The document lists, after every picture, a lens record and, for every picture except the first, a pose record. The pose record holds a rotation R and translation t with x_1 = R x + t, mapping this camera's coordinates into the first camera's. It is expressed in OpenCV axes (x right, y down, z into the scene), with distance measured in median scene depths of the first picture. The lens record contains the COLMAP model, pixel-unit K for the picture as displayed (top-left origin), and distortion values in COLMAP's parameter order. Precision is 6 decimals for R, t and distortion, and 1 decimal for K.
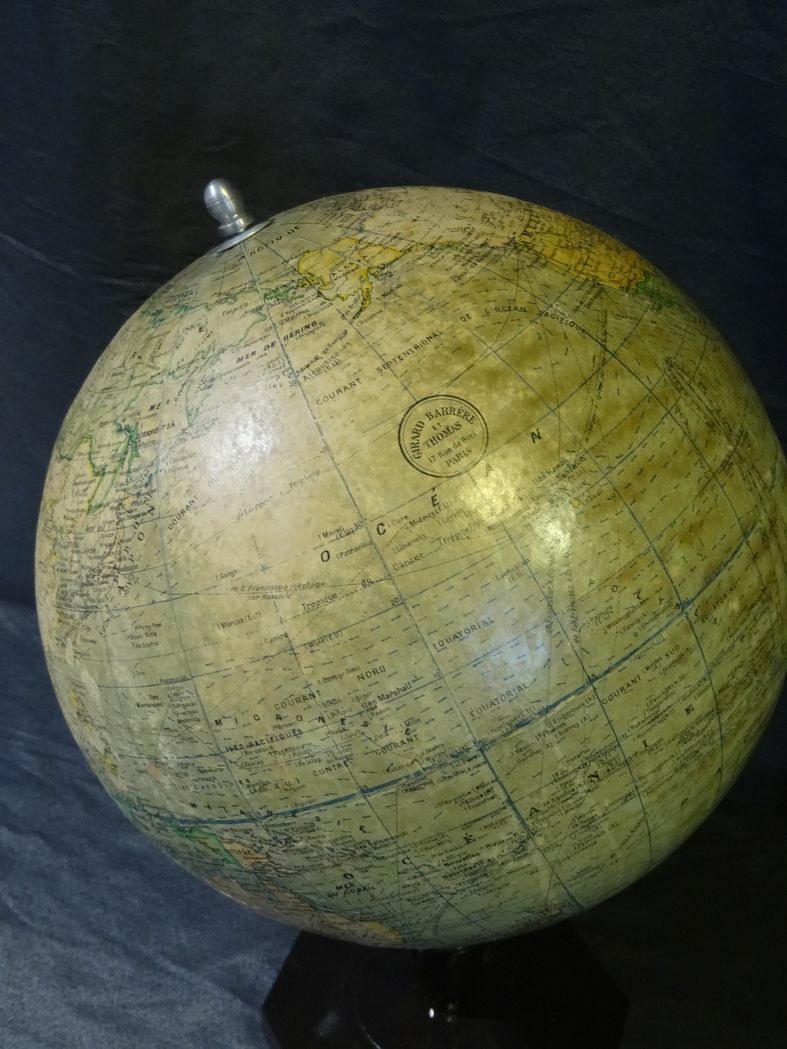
lens RADIAL K [[1330.1, 0, 393.3], [0, 1330.1, 522.5], [0, 0, 1]] dist [-0.016484, 0.000000]
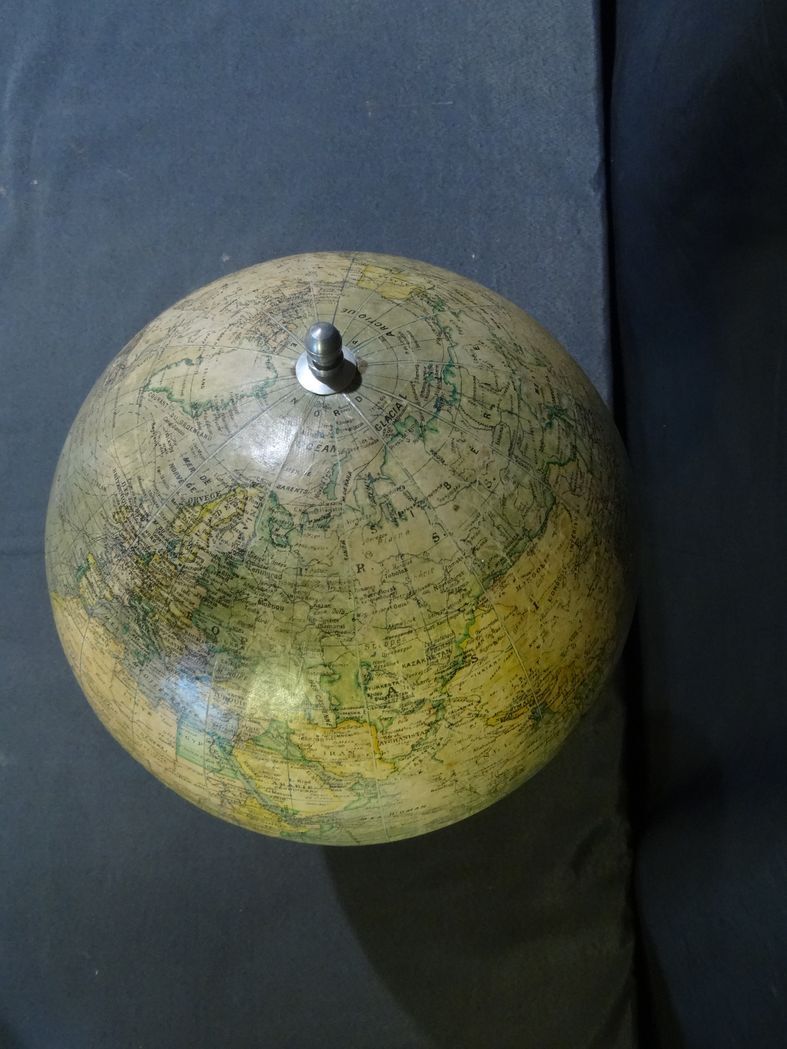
lens RADIAL K [[835.2, 0, 393.4], [0, 835.2, 522.2], [0, 0, 1]] dist [0.003811, 0.011233]
pose [[-0.467464, -0.458752, 0.755662, -0.778590], [0.568780, 0.498294, 0.654364, -0.624508], [-0.676732, 0.735697, 0.027995, 1.172670]]
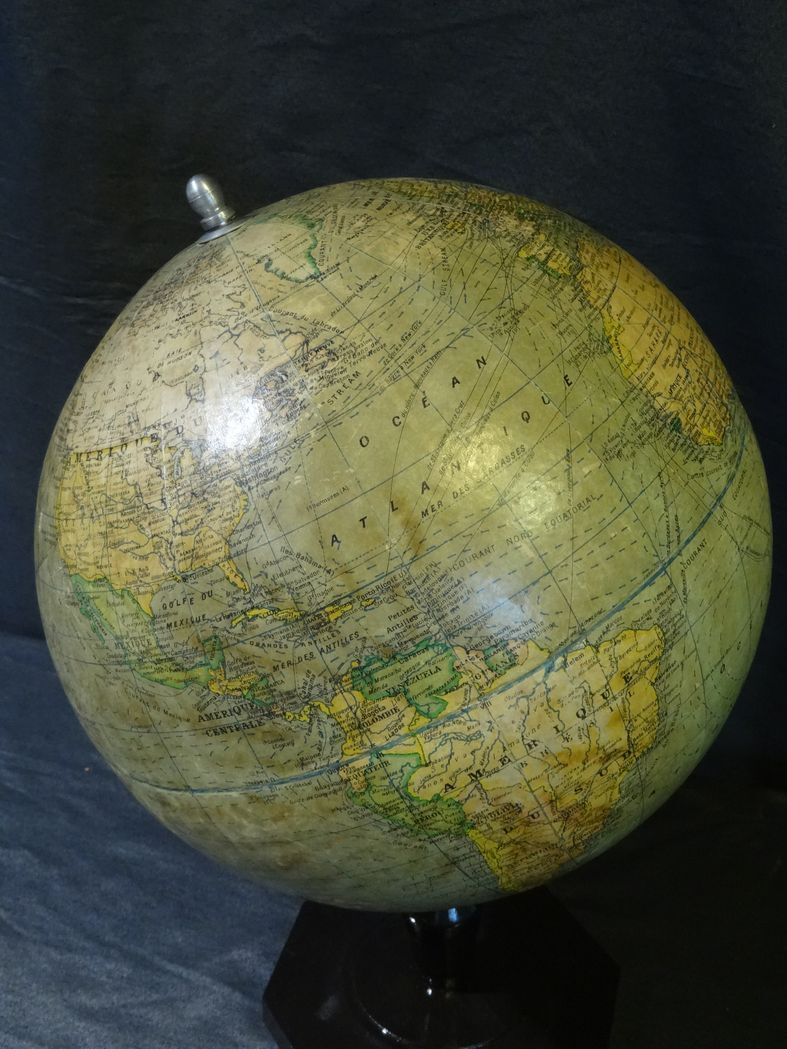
lens RADIAL K [[1330.1, 0, 396.7], [0, 1330.1, 522.3], [0, 0, 1]] dist [-0.016484, 0.000000]
pose [[-0.158033, 0.852165, -0.498839, 0.656221], [0.214338, 0.522746, 0.825103, -1.048062], [0.963890, 0.023473, -0.265263, 1.600270]]
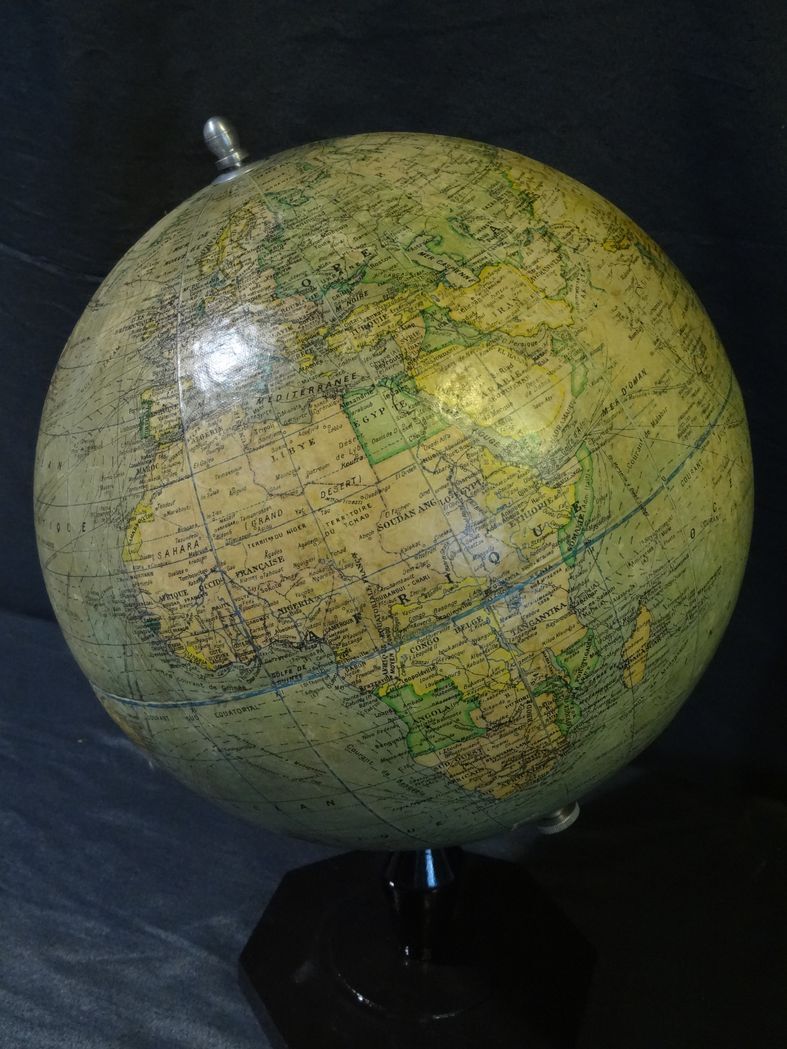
lens RADIAL K [[1330.1, 0, 408.4], [0, 1330.1, 516.9], [0, 0, 1]] dist [-0.016484, 0.000000]
pose [[-0.566683, 0.572131, 0.592906, -0.760986], [0.823650, 0.412324, 0.389346, -0.457939], [-0.021713, 0.708982, -0.704892, 2.215714]]
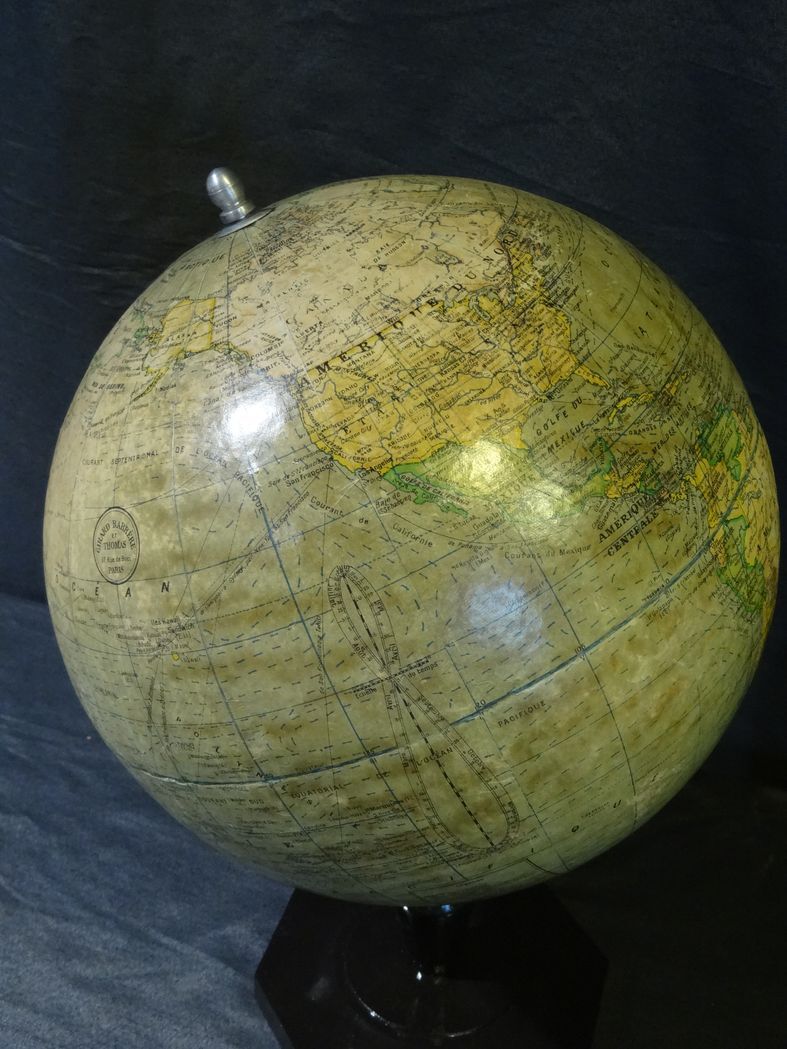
lens RADIAL K [[1330.1, 0, 391.1], [0, 1330.1, 531.2], [0, 0, 1]] dist [-0.016484, 0.000000]
pose [[0.604512, 0.510168, -0.611796, 0.806695], [-0.146384, 0.826078, 0.544213, -0.676294], [0.783031, -0.239425, 0.574054, 0.496347]]
